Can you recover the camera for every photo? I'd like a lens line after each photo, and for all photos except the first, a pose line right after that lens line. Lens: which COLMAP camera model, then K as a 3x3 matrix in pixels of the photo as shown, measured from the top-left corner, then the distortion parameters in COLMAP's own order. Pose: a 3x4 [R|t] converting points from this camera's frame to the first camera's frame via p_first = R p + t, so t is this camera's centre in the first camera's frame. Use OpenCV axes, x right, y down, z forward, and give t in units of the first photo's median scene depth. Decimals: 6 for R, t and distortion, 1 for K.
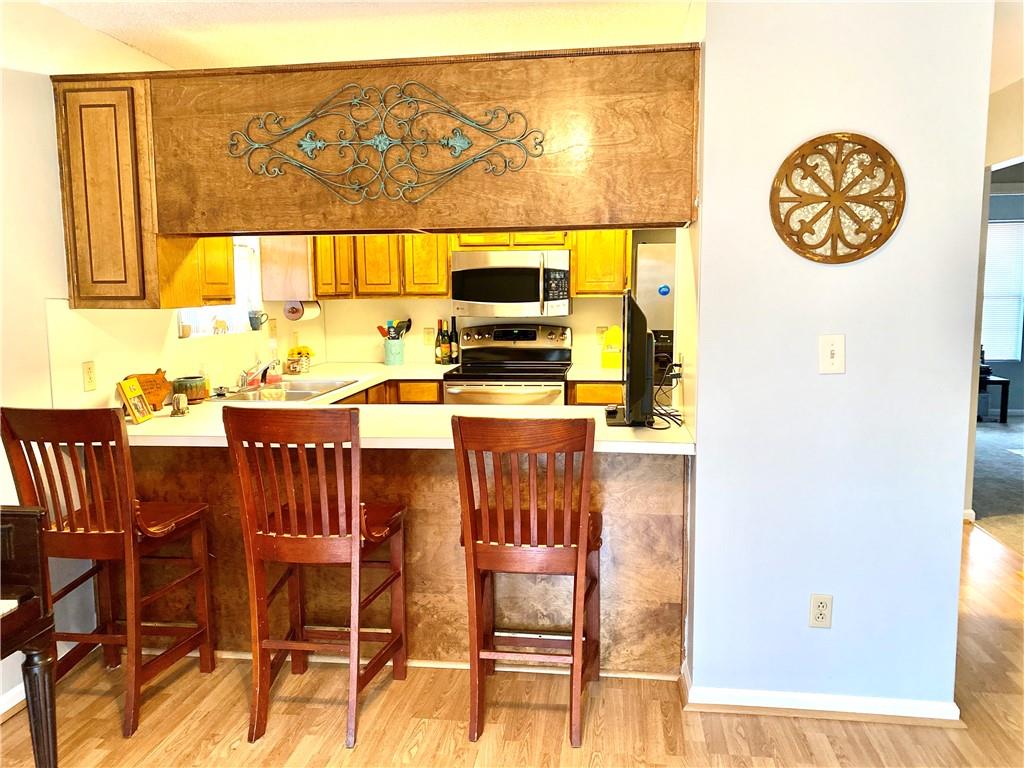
lens RADIAL K [[774.1, 0, 508.4], [0, 774.1, 382.5], [0, 0, 1]] dist [0.010156, -0.004143]
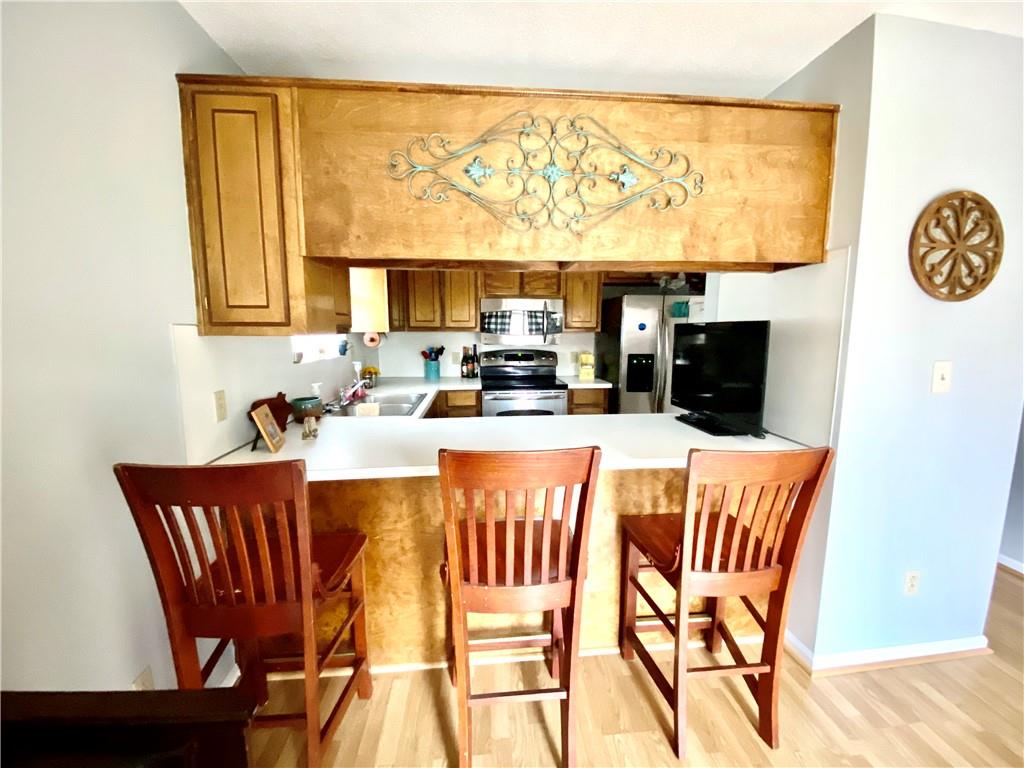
lens RADIAL K [[412.0, 0, 519.2], [0, 412.0, 384.1], [0, 0, 1]] dist [0.030211, -0.030161]
pose [[0.974620, -0.020044, 0.222966, -0.321413], [0.017827, 0.999770, 0.011952, -0.038157], [-0.223154, -0.007674, 0.974753, 0.457318]]
